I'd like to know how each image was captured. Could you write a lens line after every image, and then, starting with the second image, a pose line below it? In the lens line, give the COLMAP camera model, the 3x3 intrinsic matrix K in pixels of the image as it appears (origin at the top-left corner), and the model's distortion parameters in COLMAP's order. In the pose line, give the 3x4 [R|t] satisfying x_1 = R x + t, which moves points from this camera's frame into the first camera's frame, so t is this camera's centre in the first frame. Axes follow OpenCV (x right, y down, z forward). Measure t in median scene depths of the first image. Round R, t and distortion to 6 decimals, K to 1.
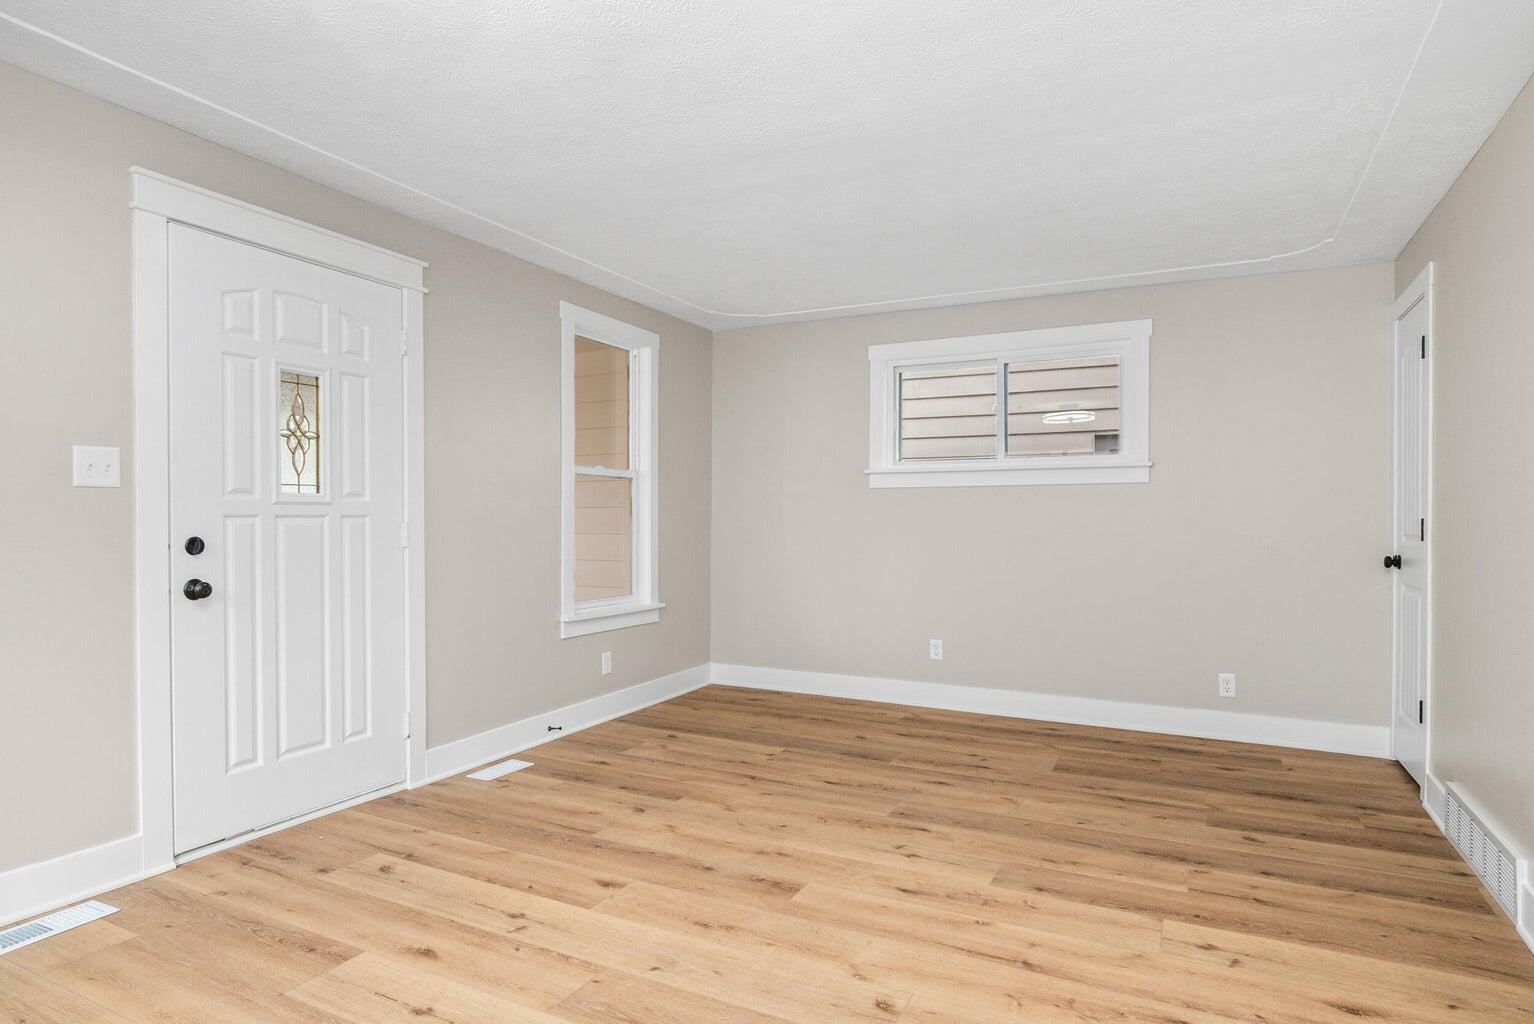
lens RADIAL K [[850.3, 0, 767.0], [0, 850.3, 512.0], [0, 0, 1]] dist [0.000022, 0.000039]
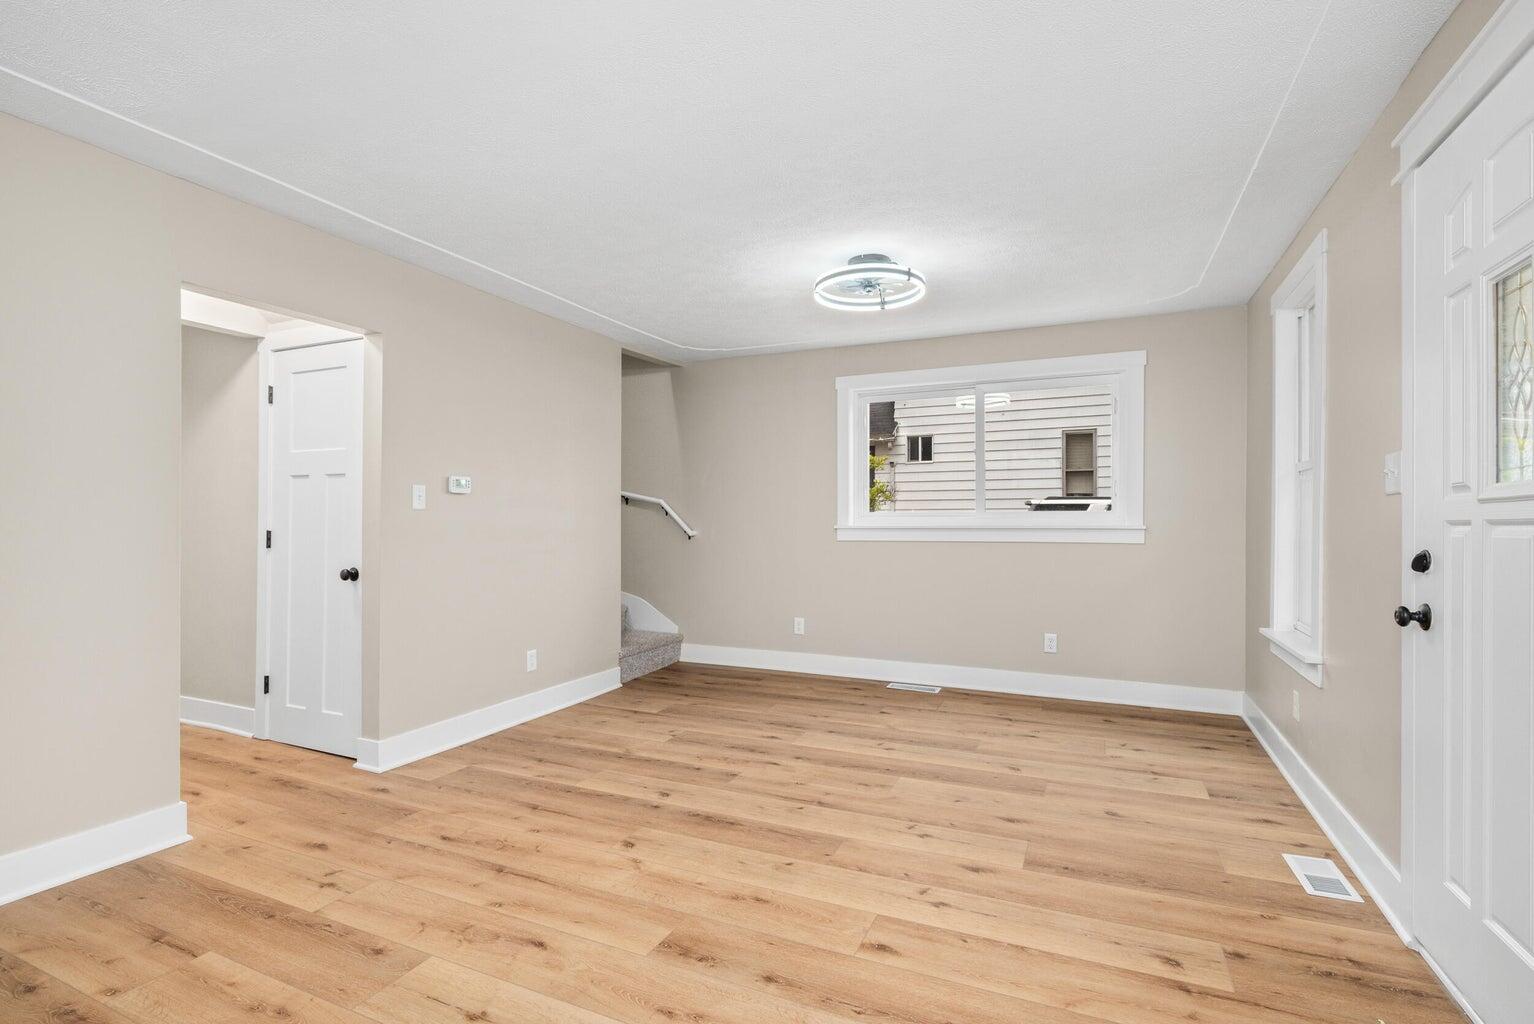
lens RADIAL K [[710.1, 0, 770.0], [0, 710.1, 531.1], [0, 0, 1]] dist [-0.000561, -0.000150]
pose [[-0.998937, -0.004793, -0.045853, -0.041830], [-0.004698, 0.999987, -0.002175, 0.018000], [0.045863, -0.001957, -0.998946, 1.801066]]
